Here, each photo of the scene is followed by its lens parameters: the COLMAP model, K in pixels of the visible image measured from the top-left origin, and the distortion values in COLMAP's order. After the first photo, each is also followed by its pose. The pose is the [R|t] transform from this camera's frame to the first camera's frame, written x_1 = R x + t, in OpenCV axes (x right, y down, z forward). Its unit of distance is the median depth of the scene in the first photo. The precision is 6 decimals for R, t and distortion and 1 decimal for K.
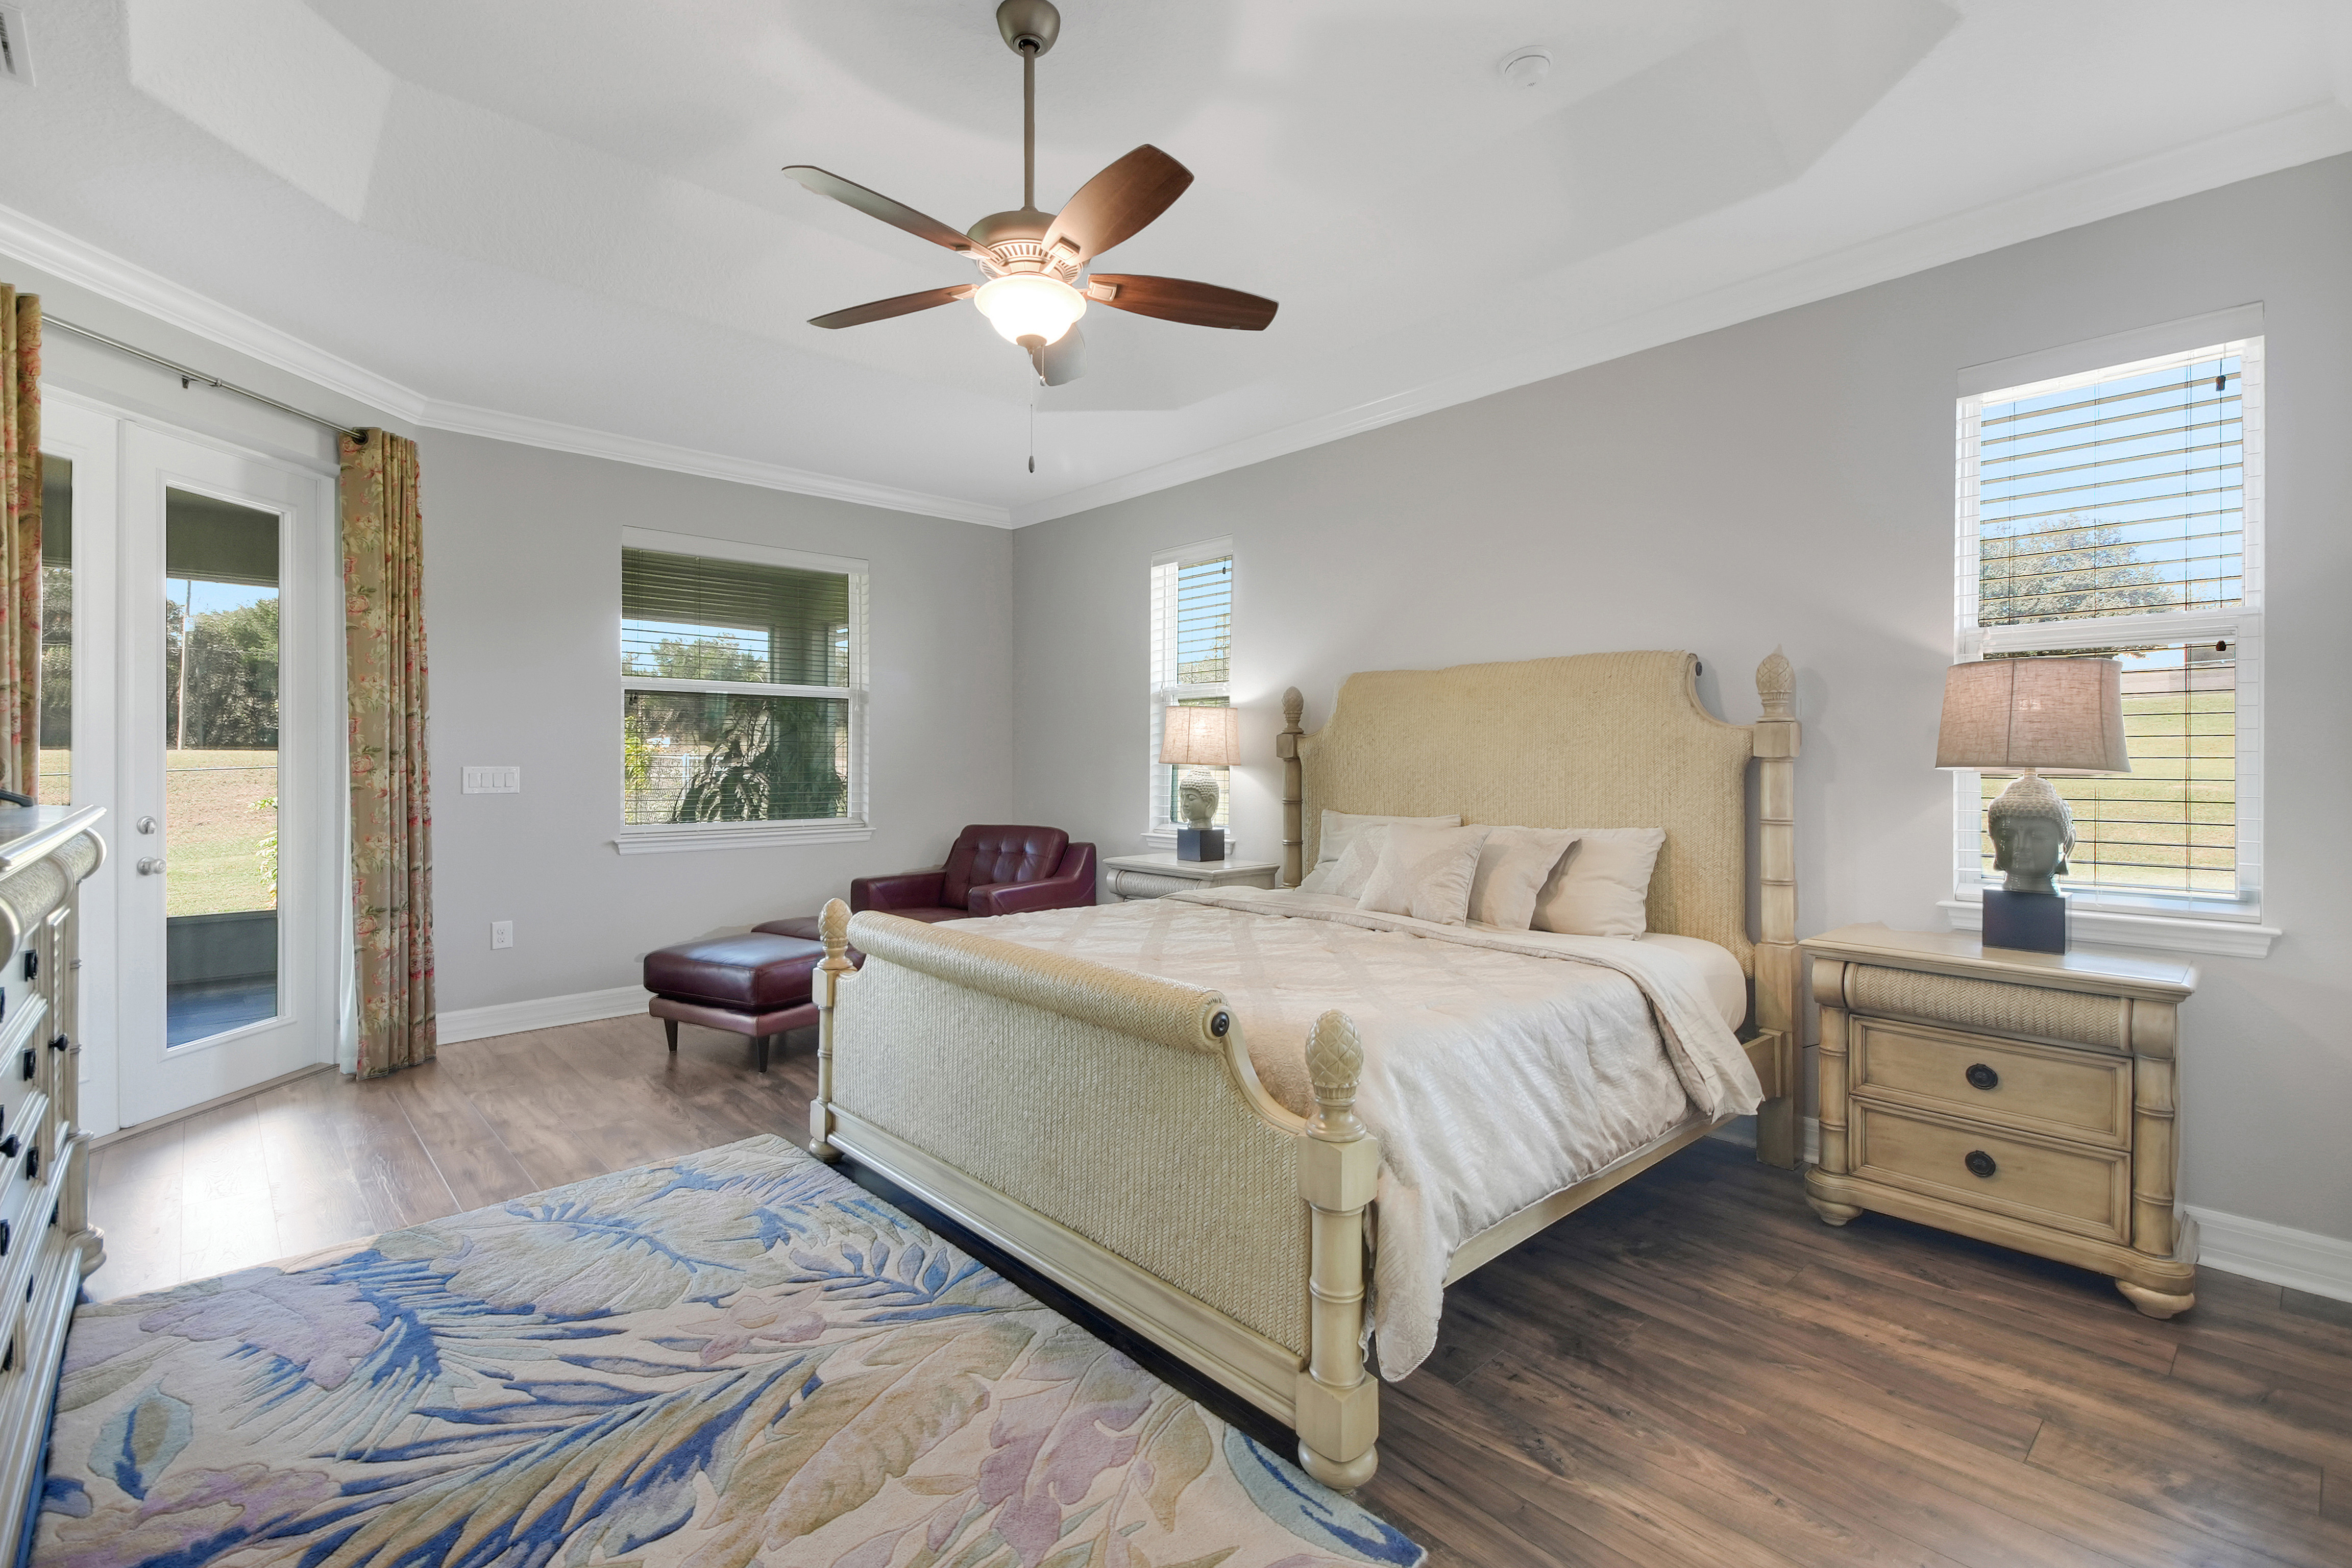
lens RADIAL K [[1085.2, 0, 1176.0], [0, 1085.2, 784.0], [0, 0, 1]] dist [0.003070, 0.000710]
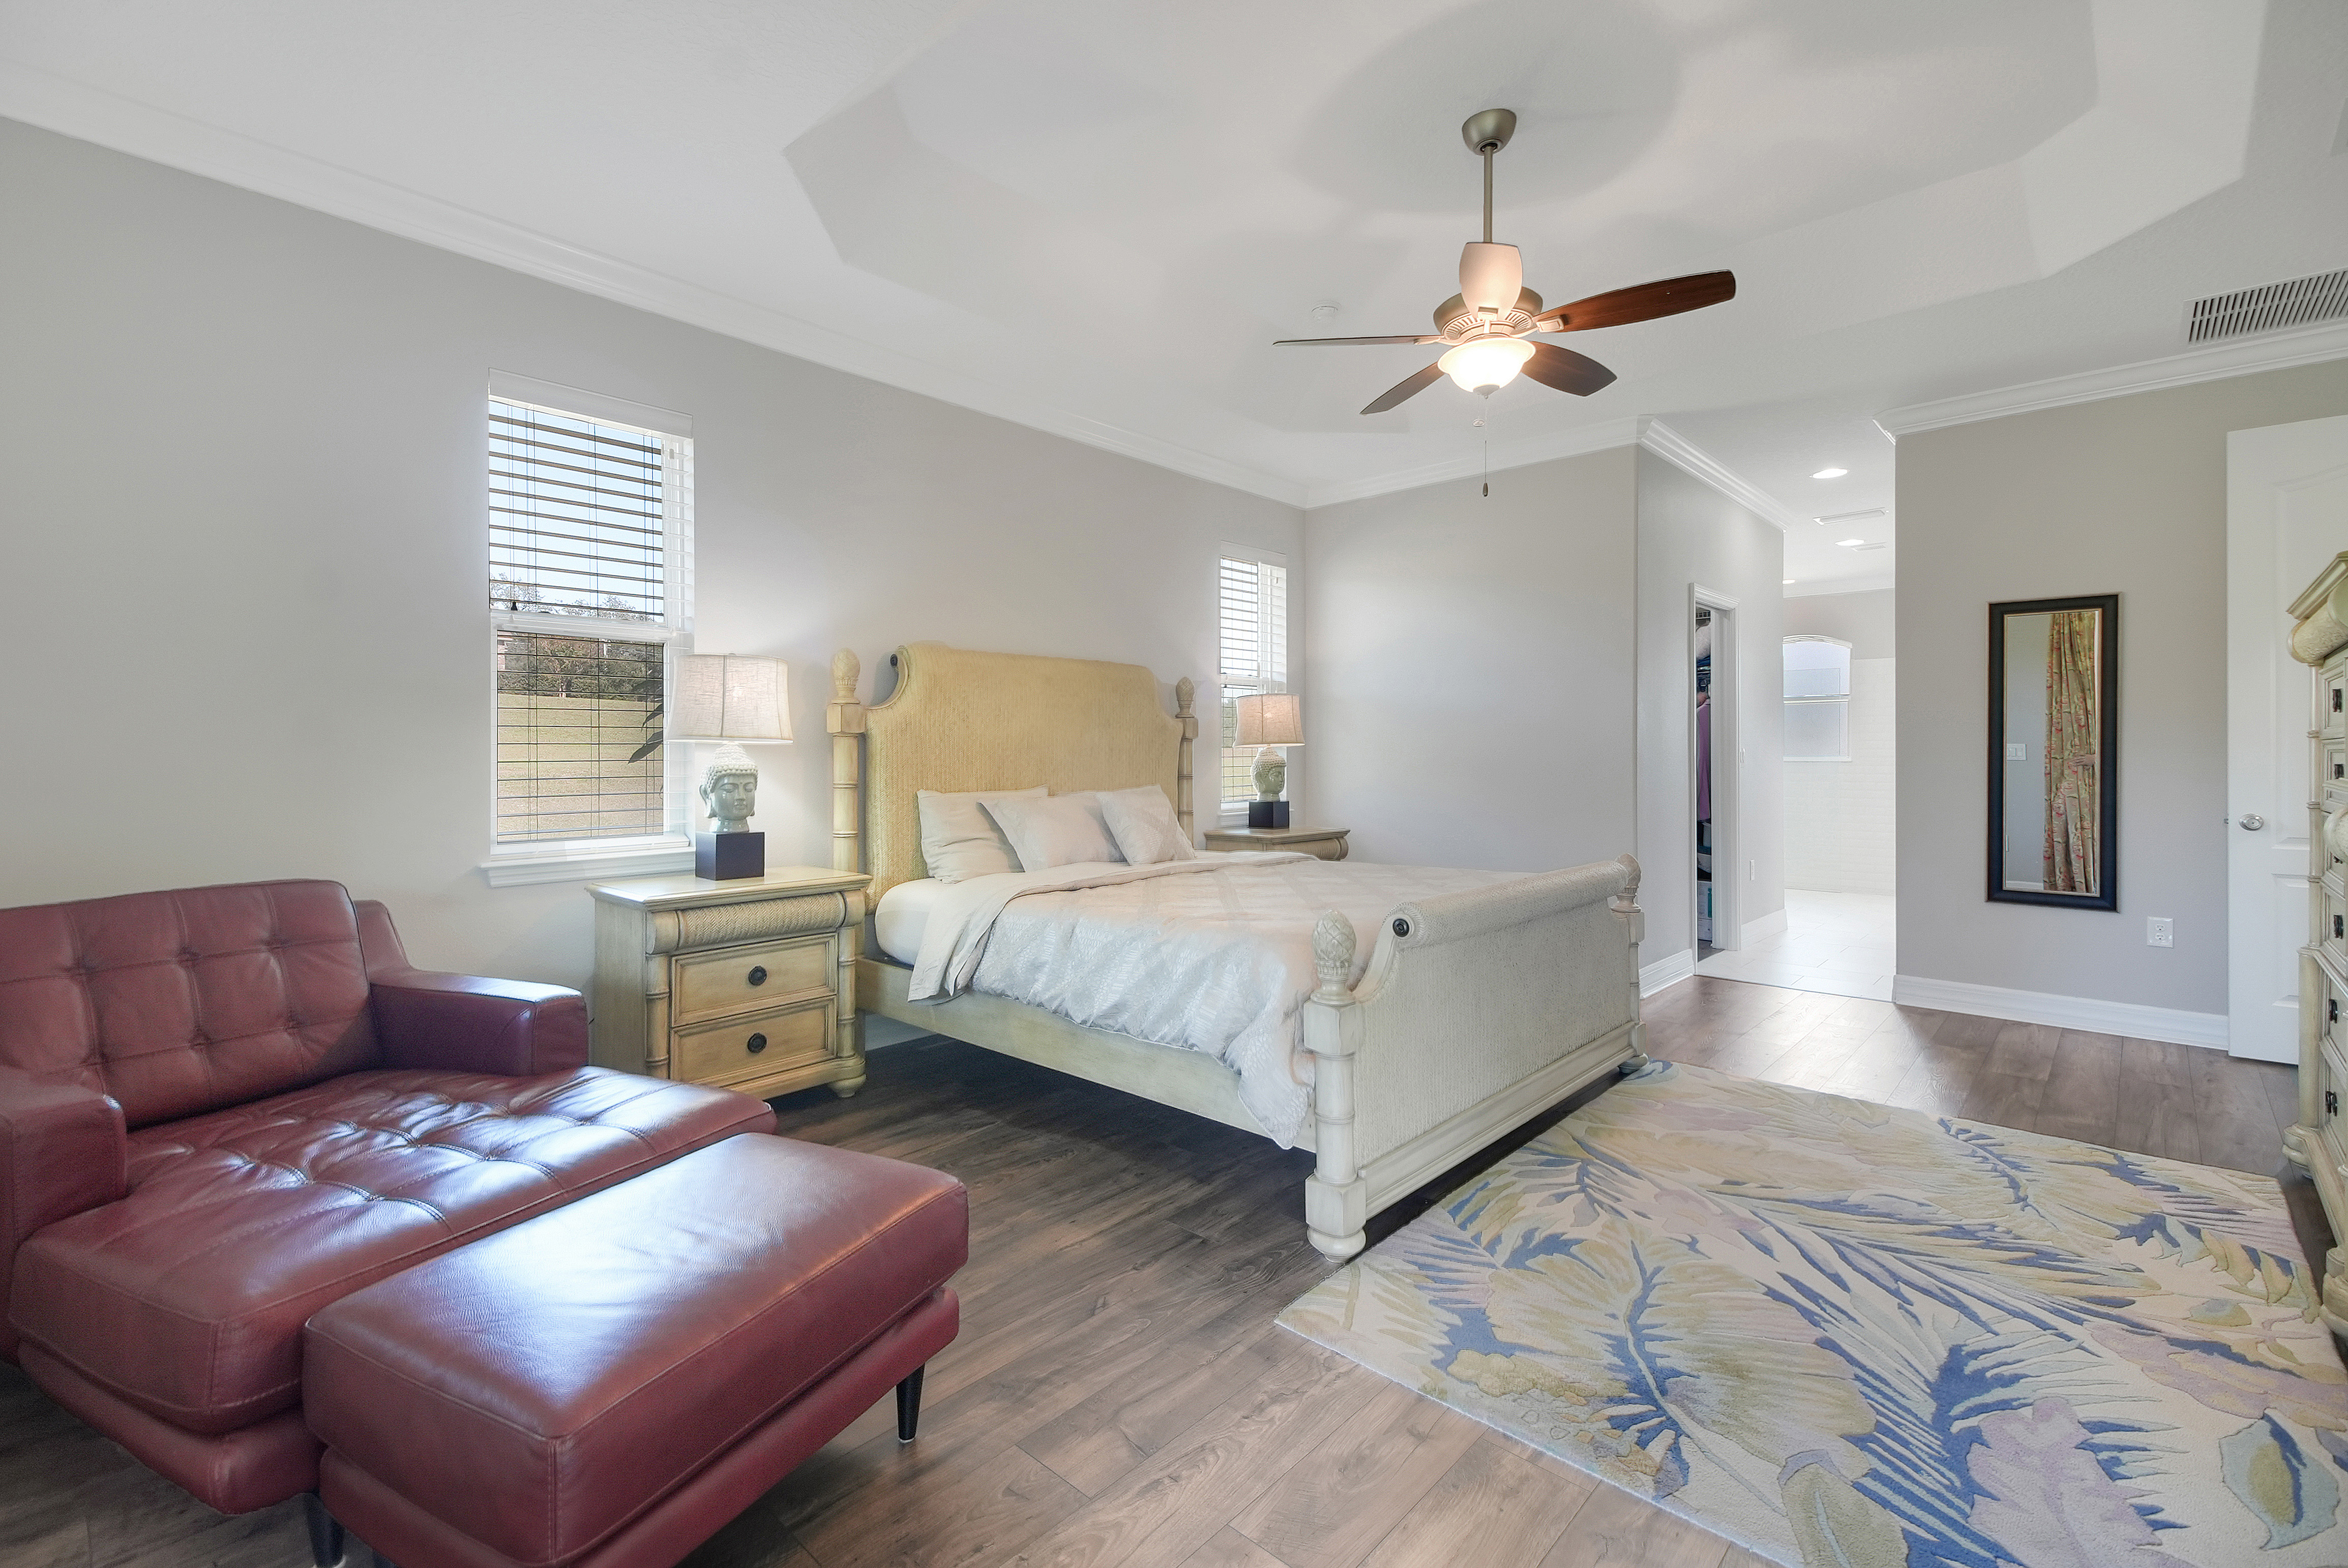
lens RADIAL K [[1009.1, 0, 1167.3], [0, 1009.1, 734.3], [0, 0, 1]] dist [0.027078, -0.000553]
pose [[-0.075164, 0.002472, 0.997168, -1.424390], [0.015973, 0.999872, -0.001275, -0.040059], [-0.997043, 0.015832, -0.075194, 1.611342]]
